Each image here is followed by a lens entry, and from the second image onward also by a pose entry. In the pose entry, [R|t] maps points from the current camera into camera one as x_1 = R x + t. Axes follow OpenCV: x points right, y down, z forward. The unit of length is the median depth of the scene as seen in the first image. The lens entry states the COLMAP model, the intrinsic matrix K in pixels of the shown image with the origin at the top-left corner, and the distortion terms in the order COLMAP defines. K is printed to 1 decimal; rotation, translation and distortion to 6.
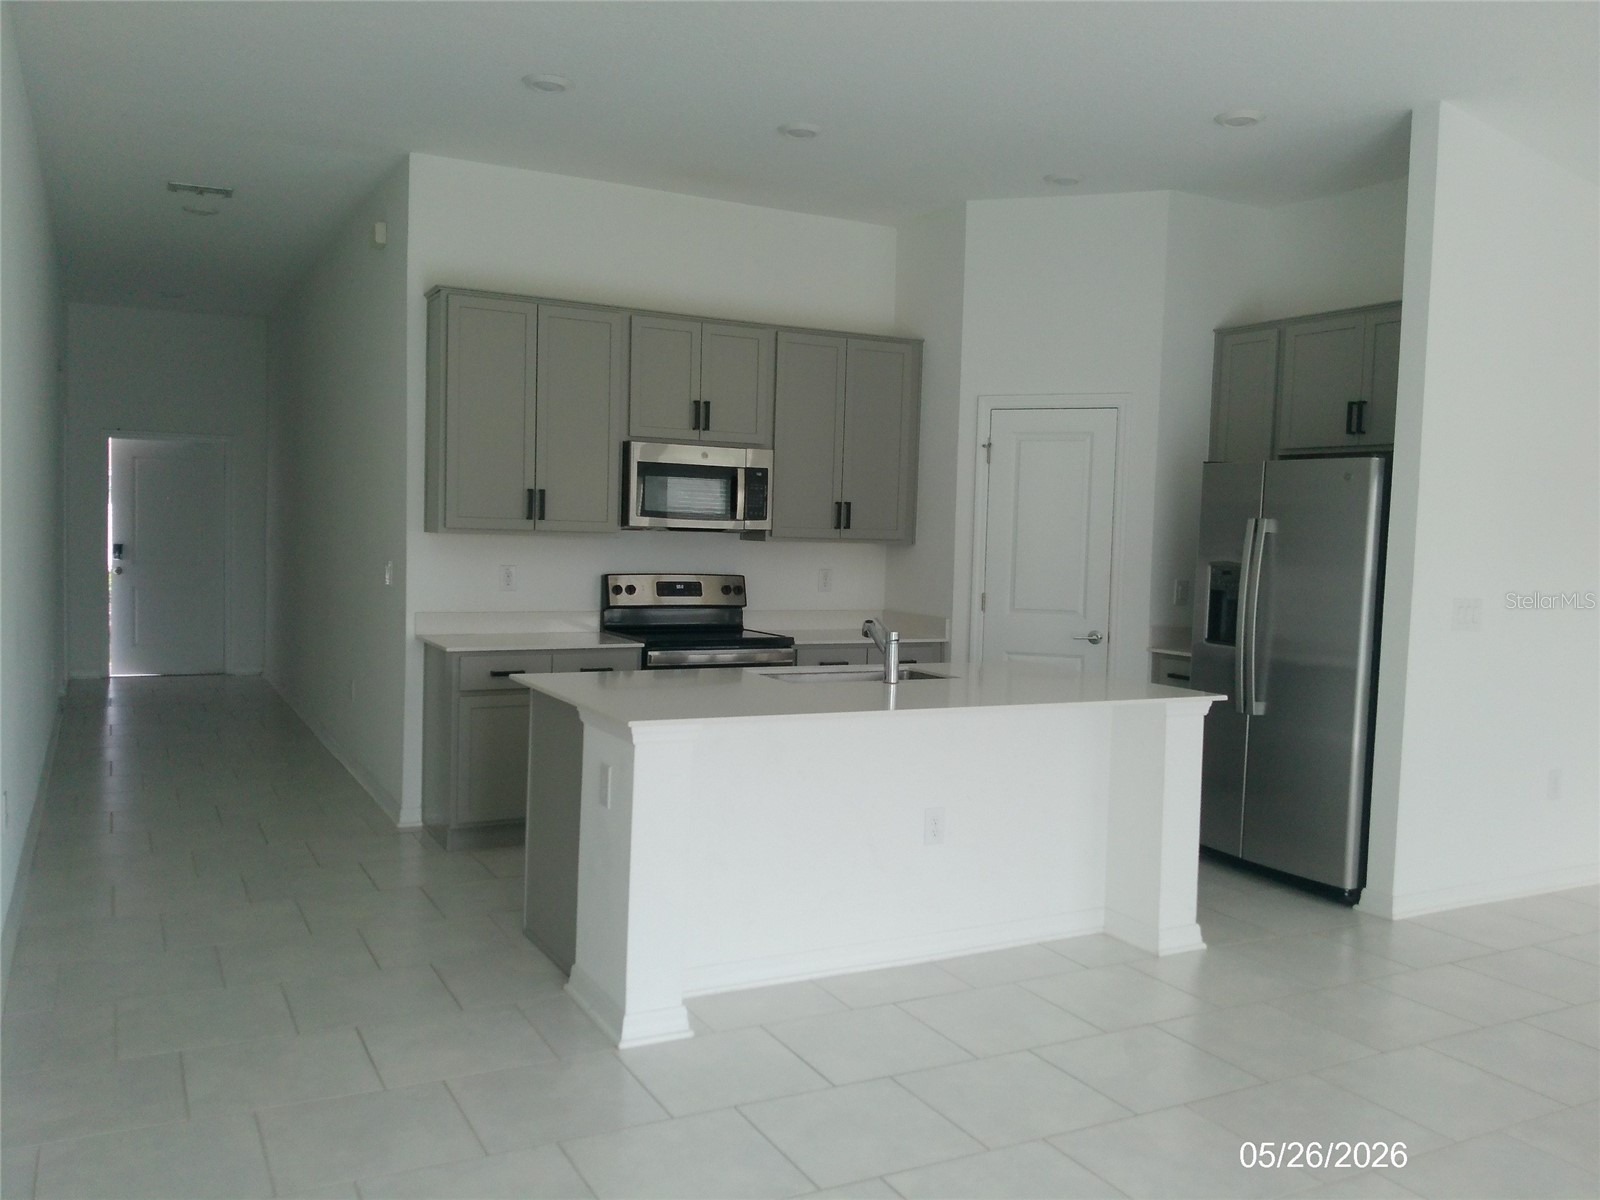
lens RADIAL K [[1299.5, 0, 808.7], [0, 1299.5, 595.2], [0, 0, 1]] dist [0.124592, -0.272506]
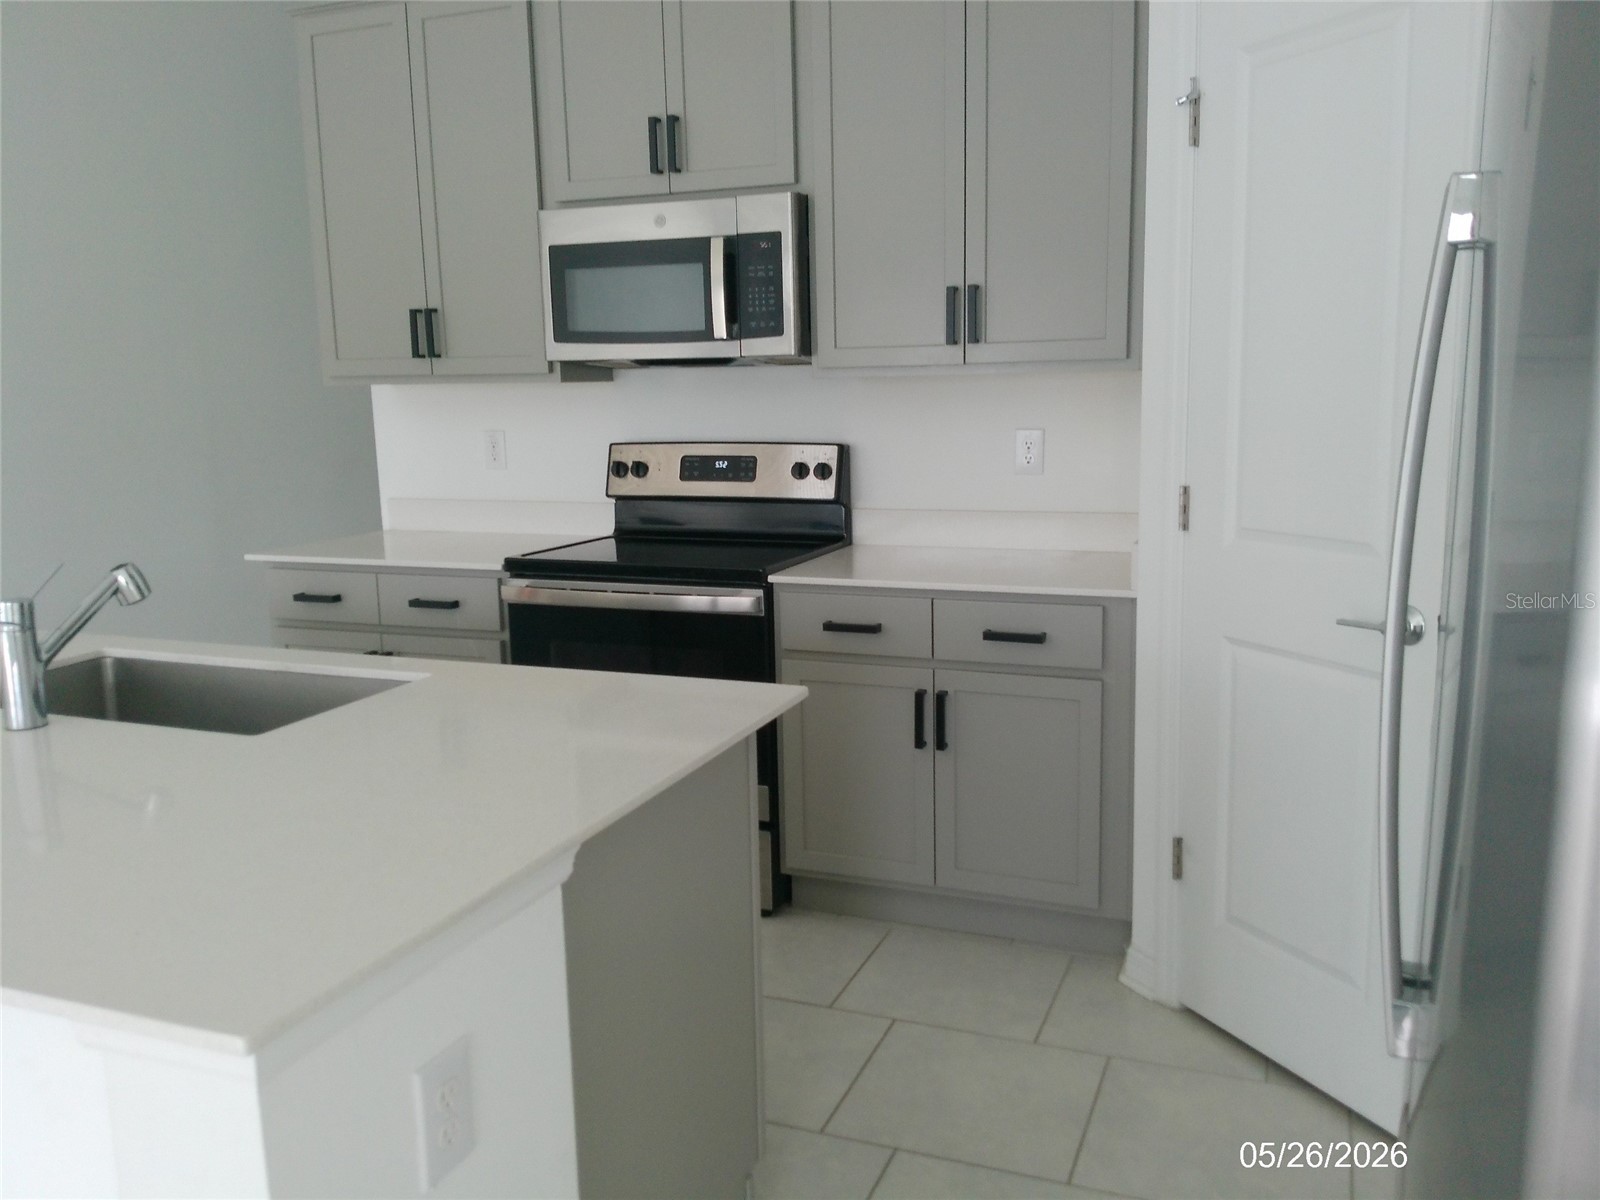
lens RADIAL K [[1306.2, 0, 802.4], [0, 1306.2, 606.4], [0, 0, 1]] dist [0.106065, -0.226108]
pose [[0.638317, 0.092167, -0.764236, 0.388553], [-0.001978, 0.992999, 0.118104, -0.013058], [0.769771, -0.073876, 0.634030, 0.685196]]
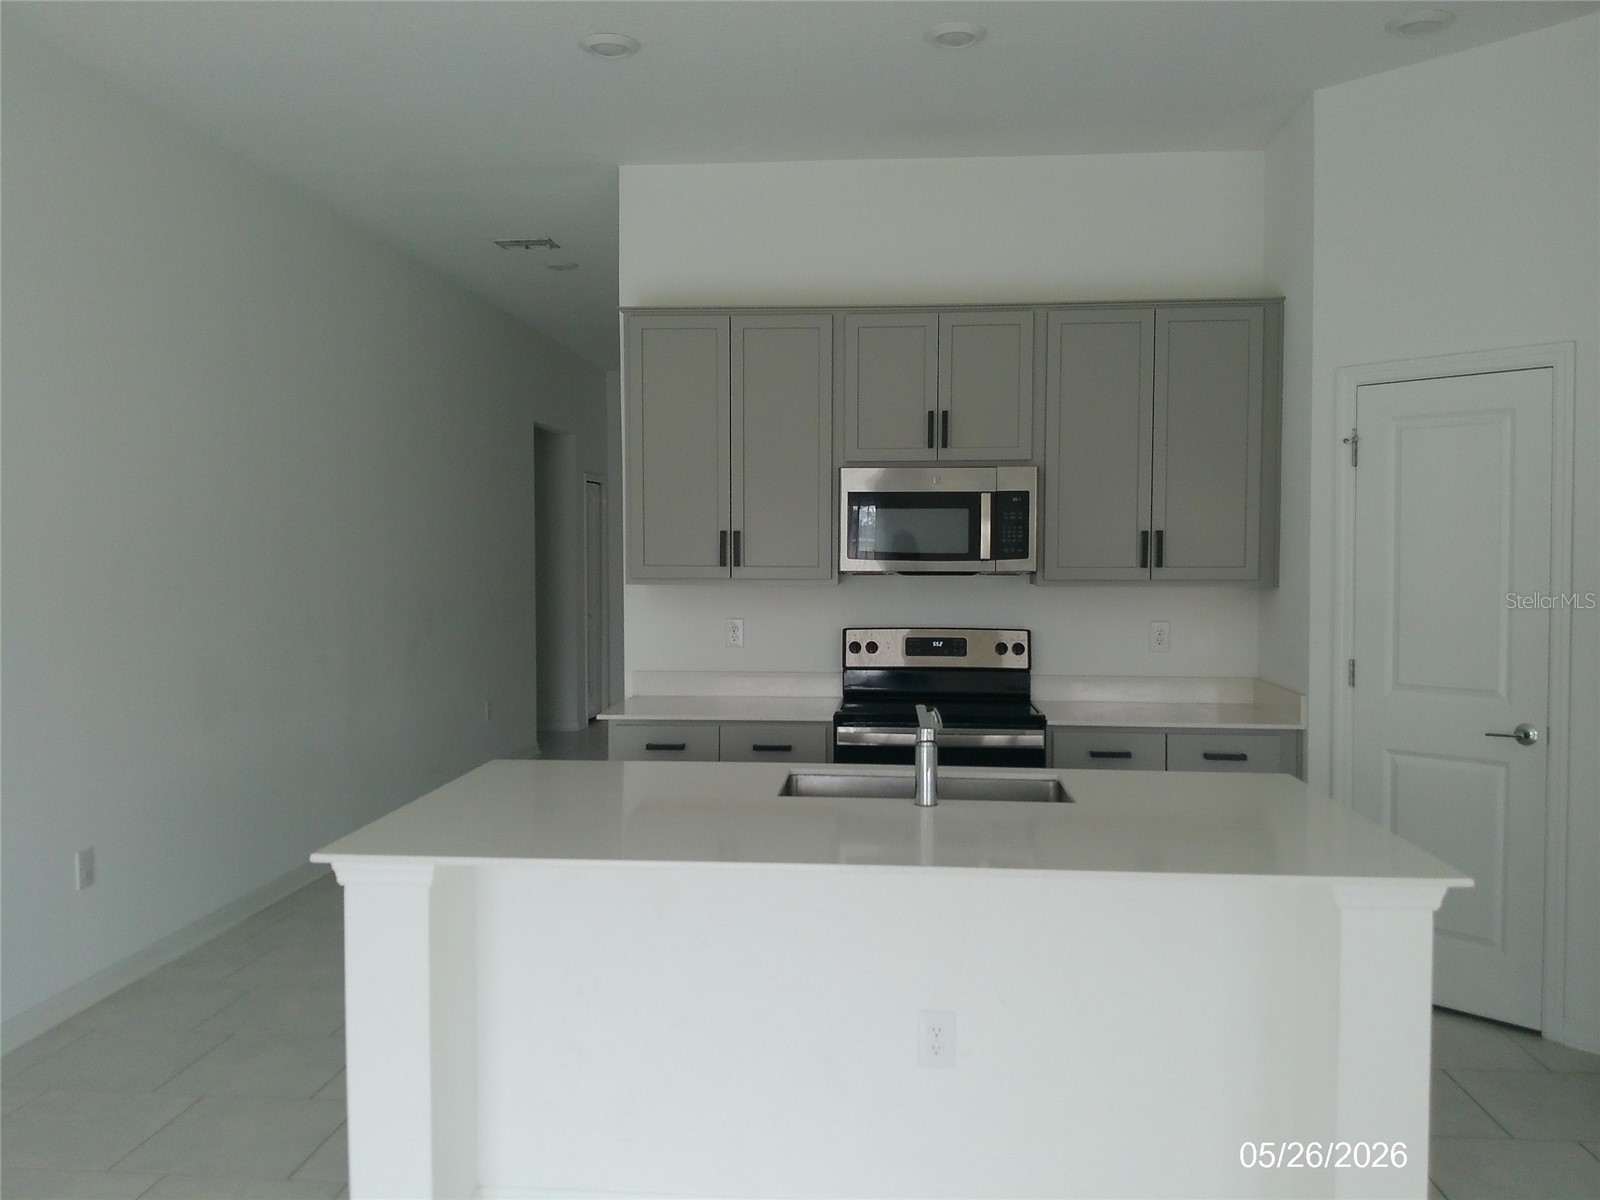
lens RADIAL K [[1299.5, 0, 808.7], [0, 1299.5, 595.2], [0, 0, 1]] dist [0.124592, -0.272506]
pose [[0.844423, -0.007374, -0.535626, 0.275497], [-0.006139, 0.999706, -0.023441, -0.018015], [0.535641, 0.023083, 0.844130, 0.292070]]
